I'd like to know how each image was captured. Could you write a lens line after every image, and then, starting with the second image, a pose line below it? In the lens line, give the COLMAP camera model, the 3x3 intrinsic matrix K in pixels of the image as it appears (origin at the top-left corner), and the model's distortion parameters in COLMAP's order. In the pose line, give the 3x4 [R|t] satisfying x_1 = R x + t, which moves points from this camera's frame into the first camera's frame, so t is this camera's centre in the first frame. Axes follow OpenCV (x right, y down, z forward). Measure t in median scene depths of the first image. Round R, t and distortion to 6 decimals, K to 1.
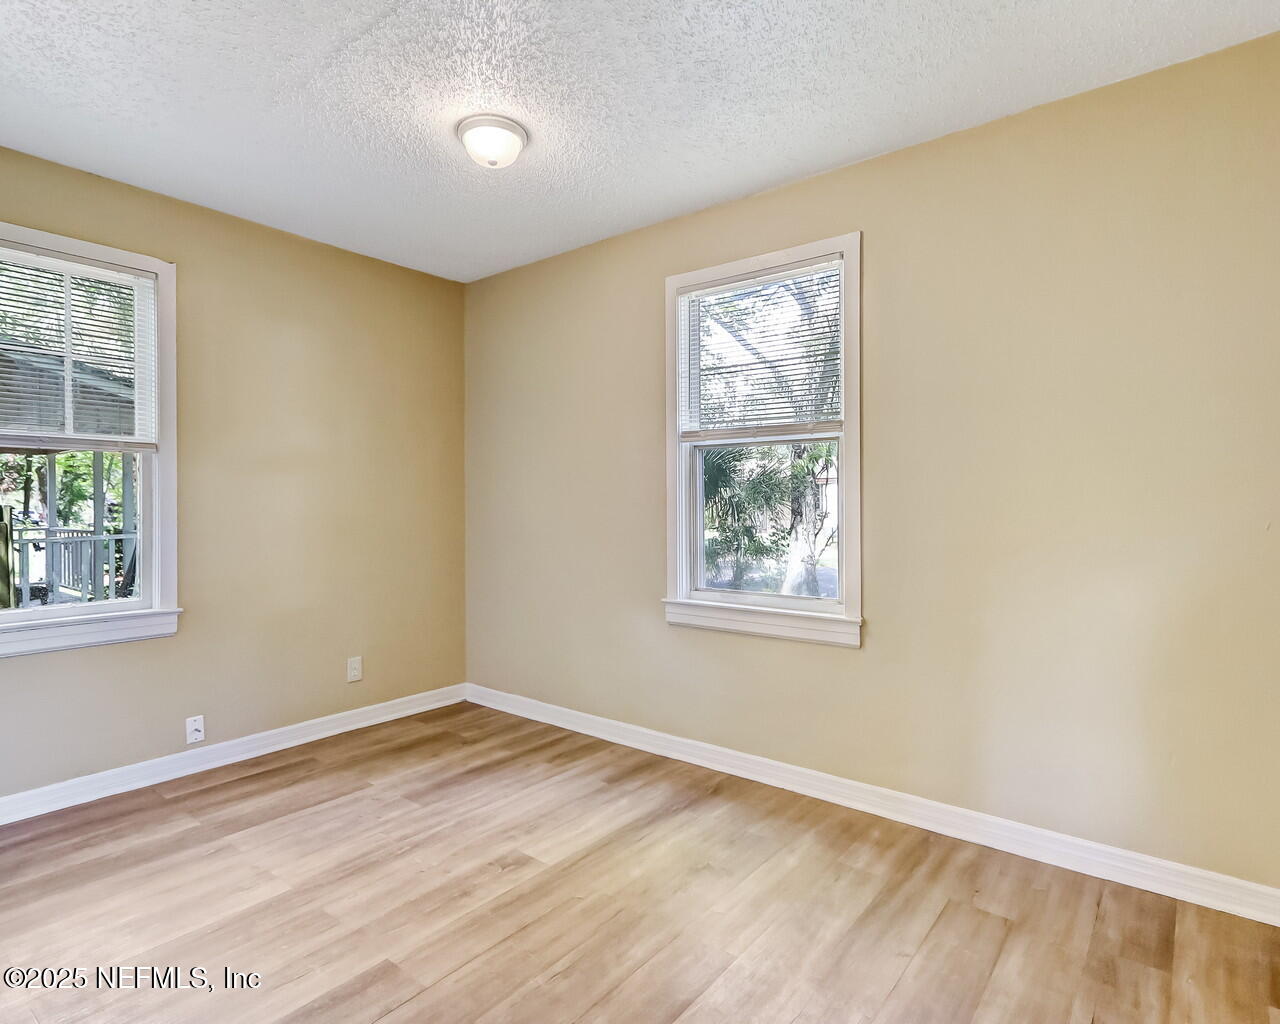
lens RADIAL K [[706.7, 0, 623.7], [0, 706.7, 507.8], [0, 0, 1]] dist [0.002353, 0.000499]
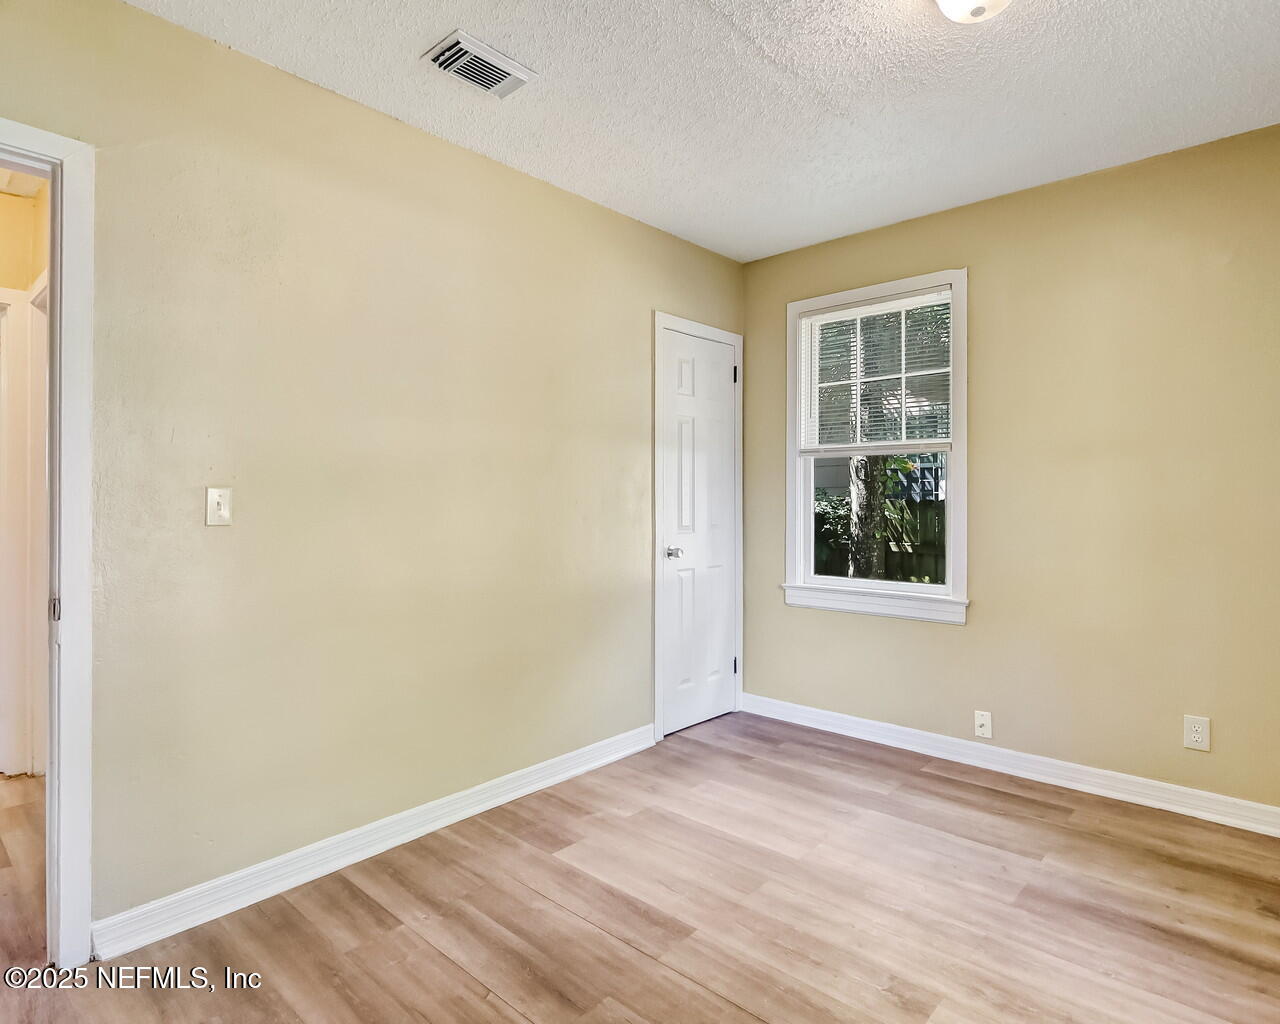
lens RADIAL K [[706.7, 0, 624.1], [0, 706.7, 495.1], [0, 0, 1]] dist [0.002353, 0.000499]
pose [[-0.054832, -0.005632, -0.998480, 0.465816], [-0.004645, 0.999975, -0.005386, -0.002988], [0.998485, 0.004343, -0.054857, 0.603526]]
